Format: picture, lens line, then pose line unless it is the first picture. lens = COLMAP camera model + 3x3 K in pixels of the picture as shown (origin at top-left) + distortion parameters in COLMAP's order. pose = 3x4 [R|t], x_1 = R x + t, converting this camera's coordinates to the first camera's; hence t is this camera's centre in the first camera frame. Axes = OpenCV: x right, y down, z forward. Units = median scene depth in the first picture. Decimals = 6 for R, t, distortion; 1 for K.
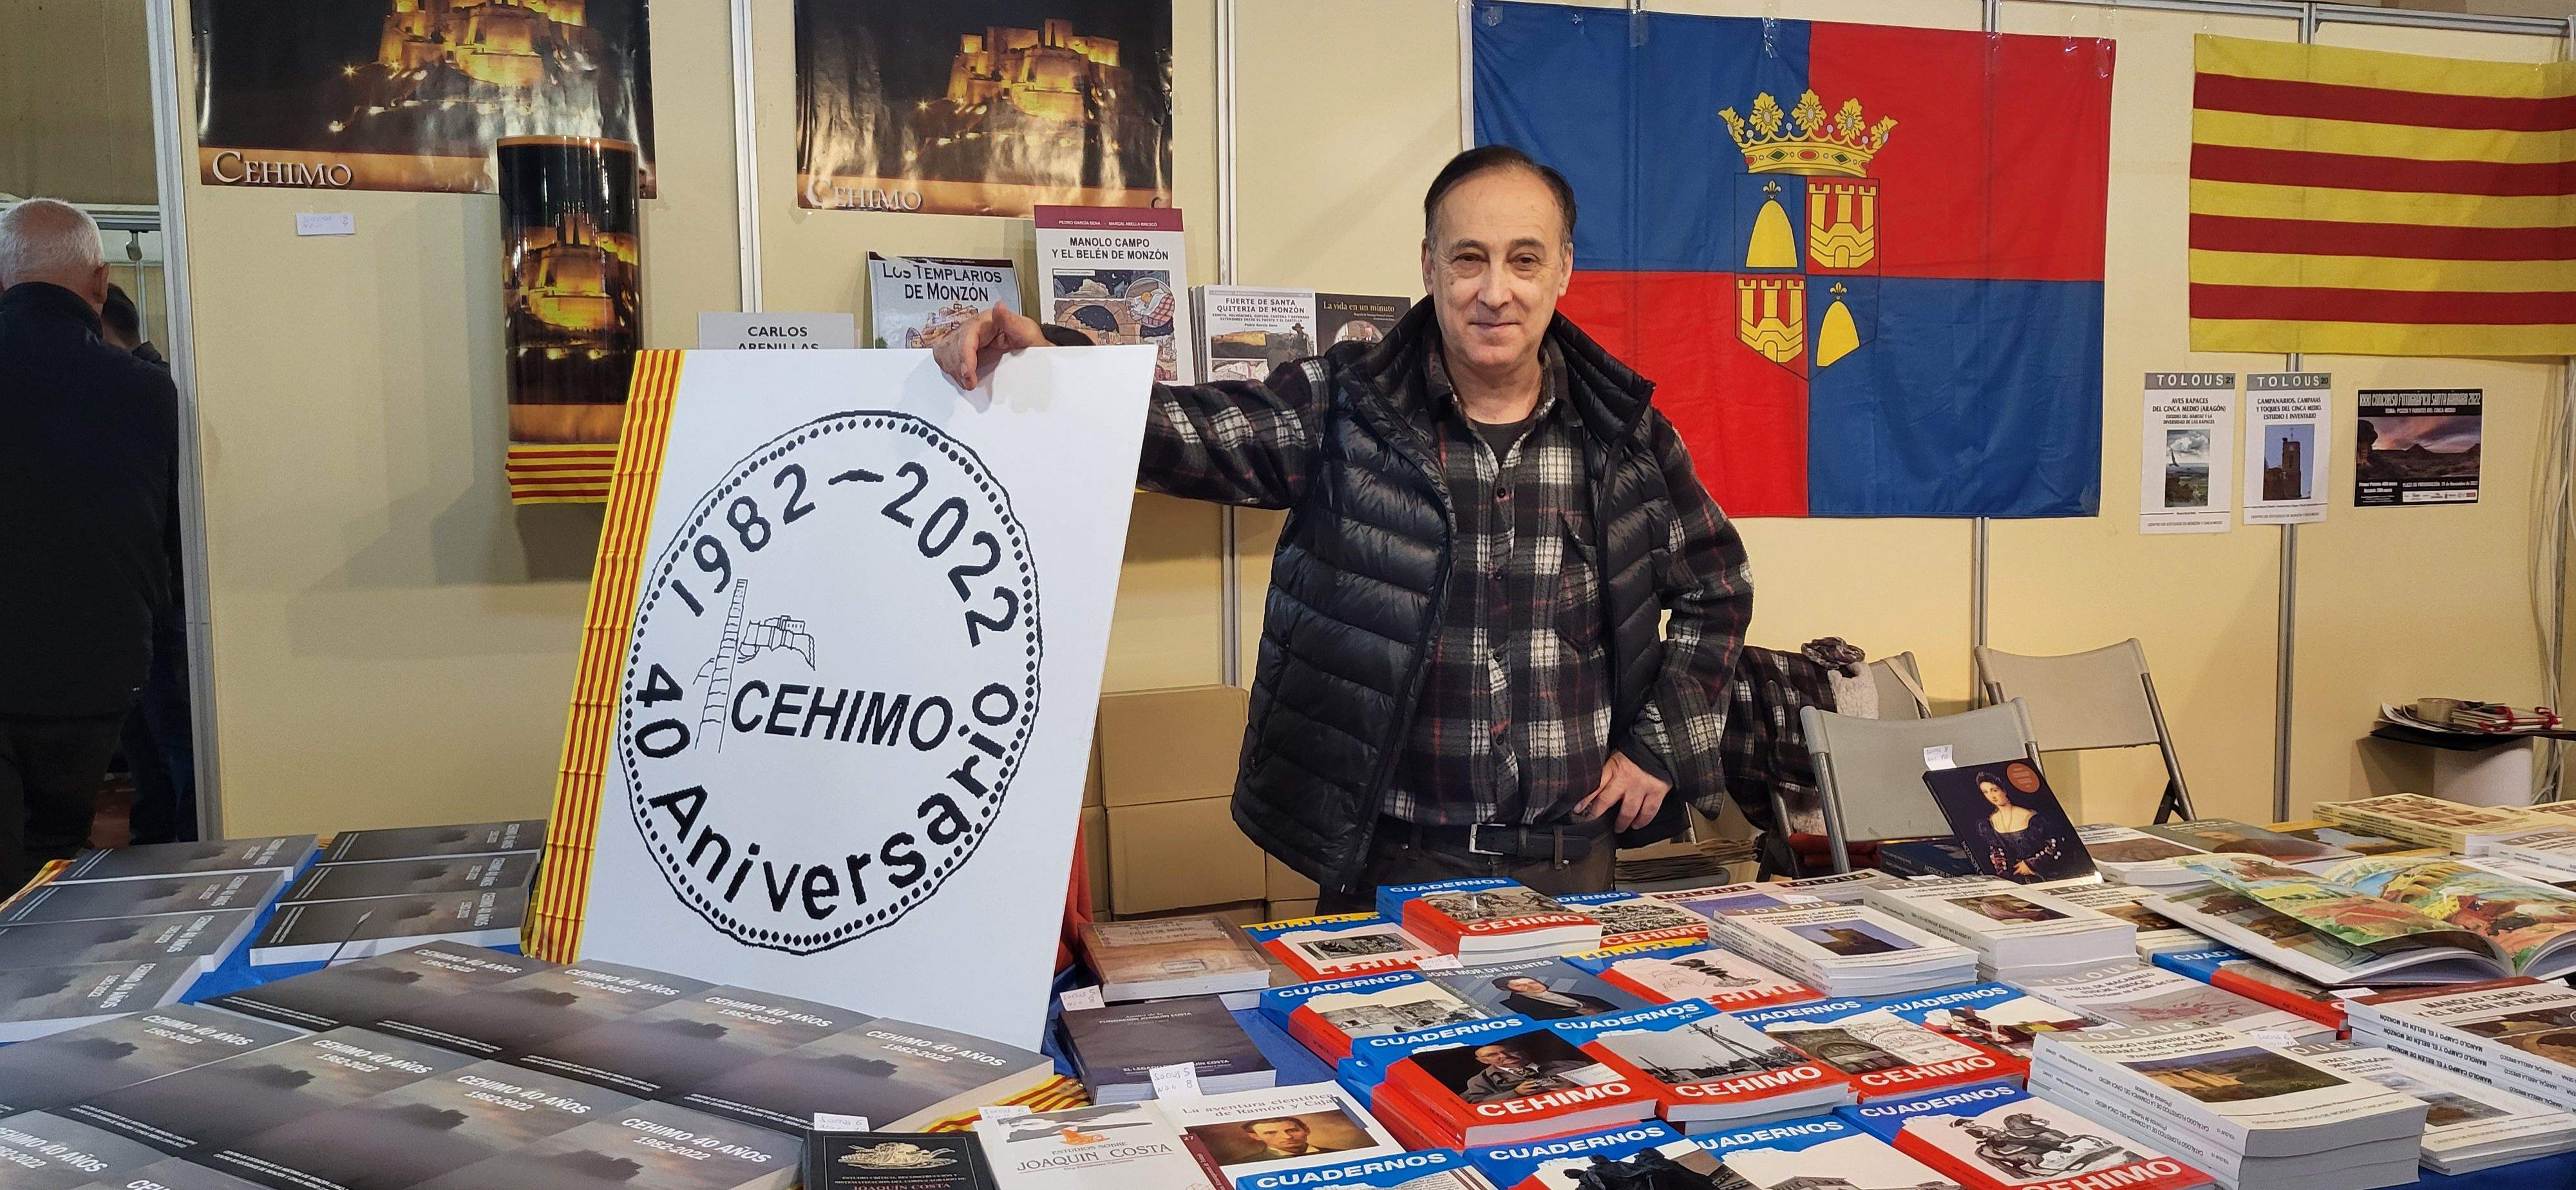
lens RADIAL K [[1988.9, 0, 1302.2], [0, 1988.9, 586.9], [0, 0, 1]] dist [0.059201, -0.057528]
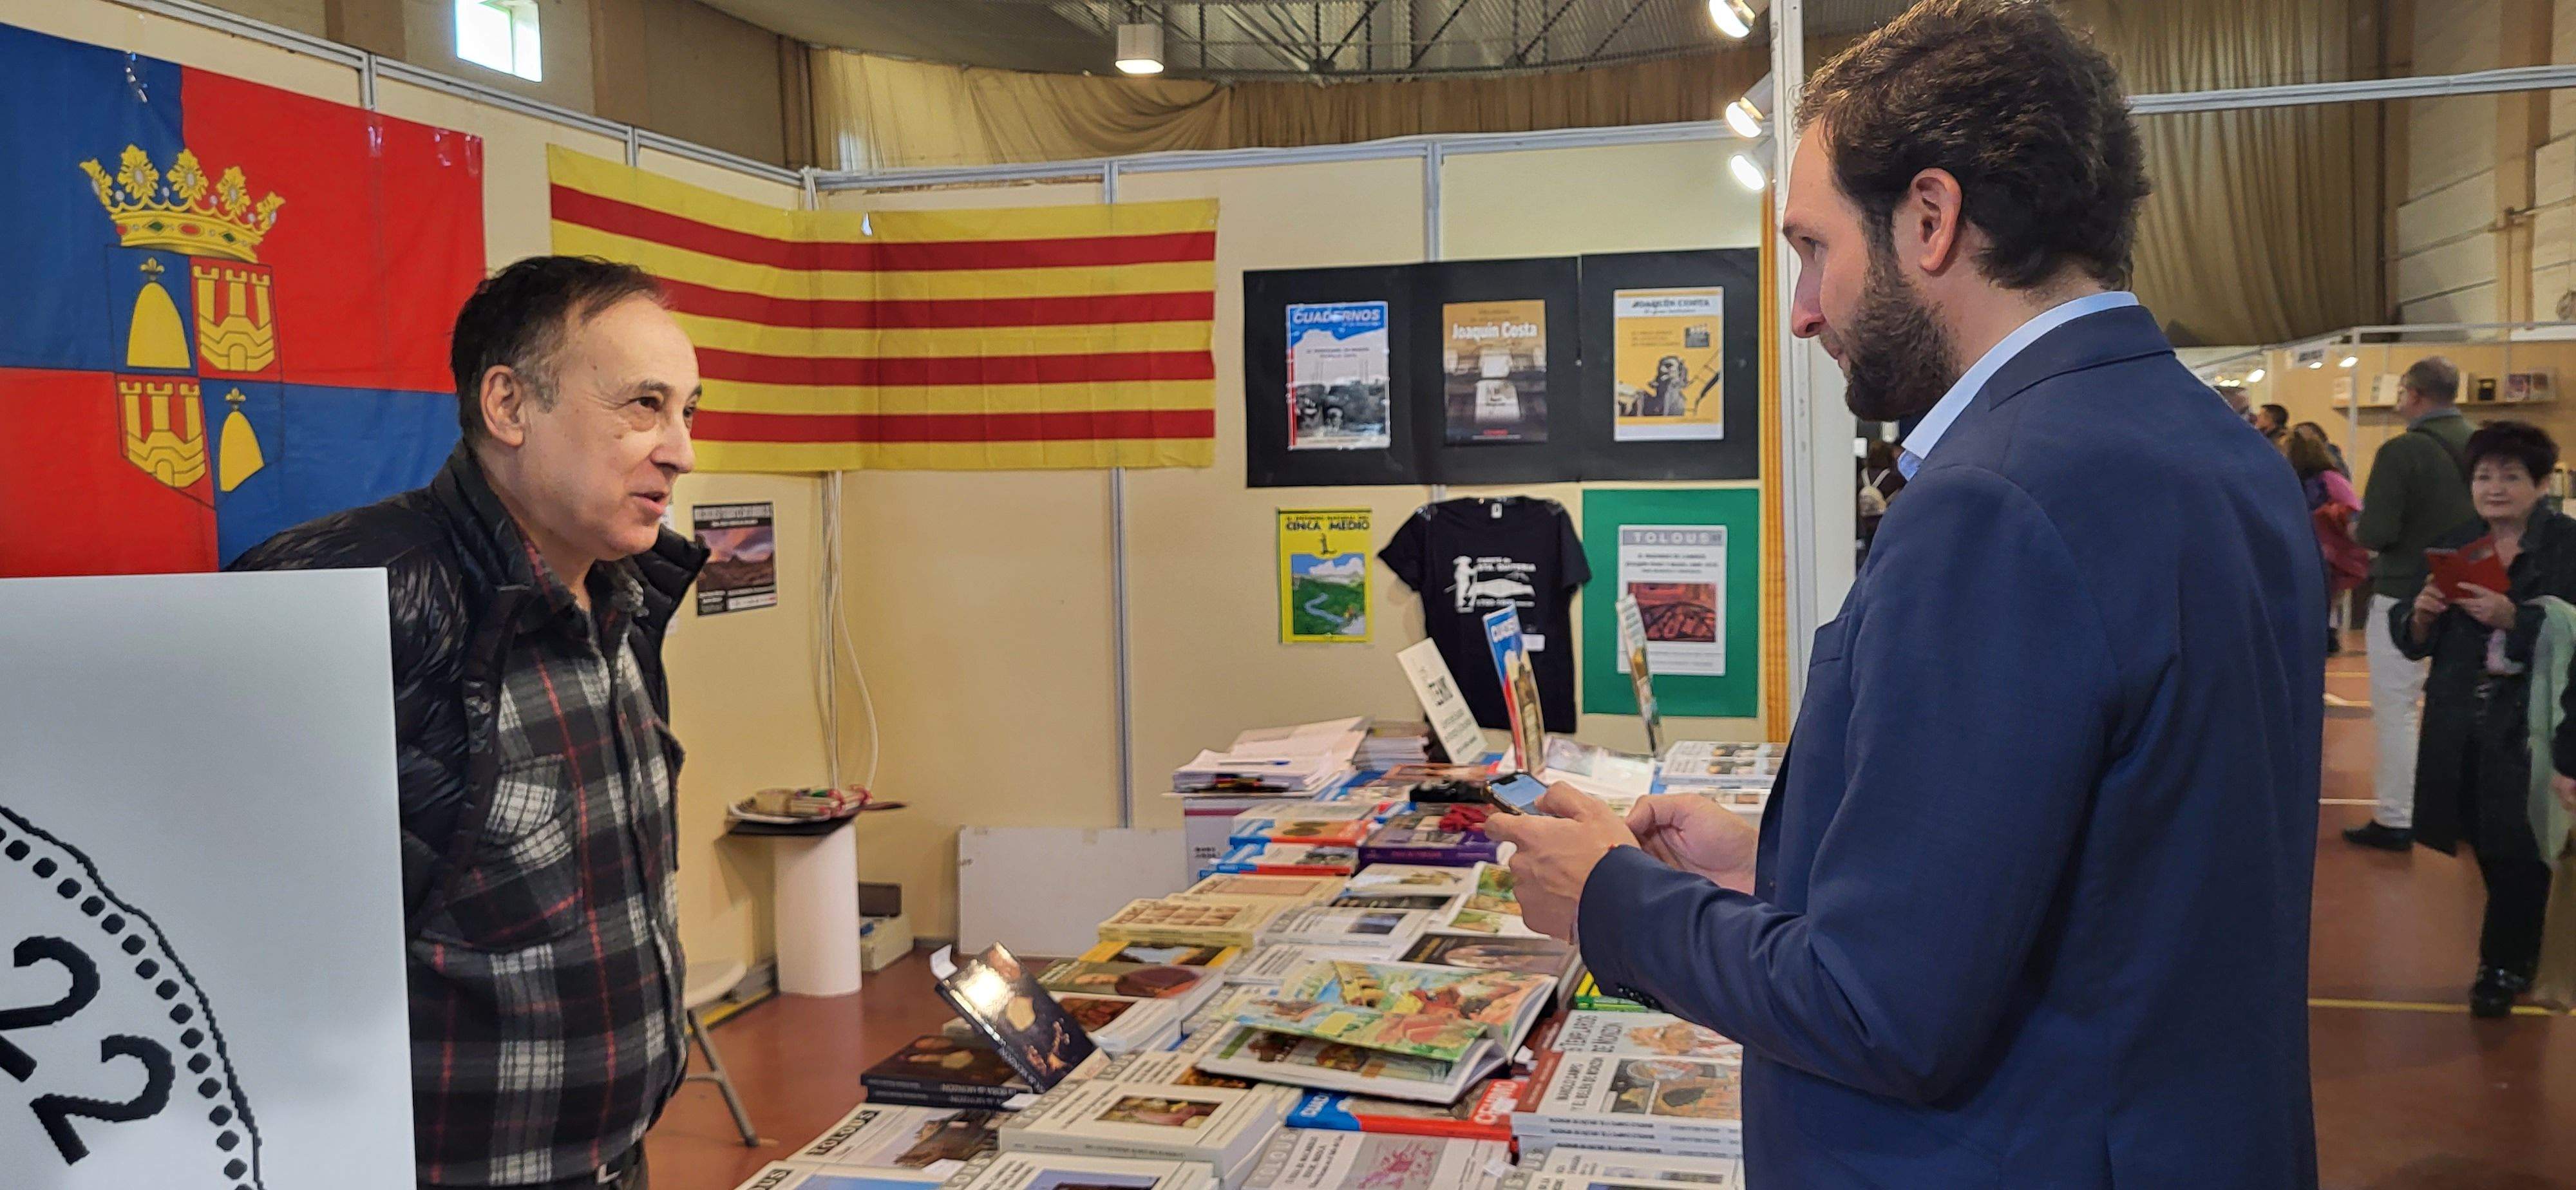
lens RADIAL K [[1988.9, 0, 1302.2], [0, 1988.9, 586.9], [0, 0, 1]] dist [0.059201, -0.057528]
pose [[0.547319, -0.053077, 0.835239, -0.185411], [0.083205, 0.996494, 0.008802, -0.042928], [-0.832778, 0.064679, 0.549816, 0.192625]]
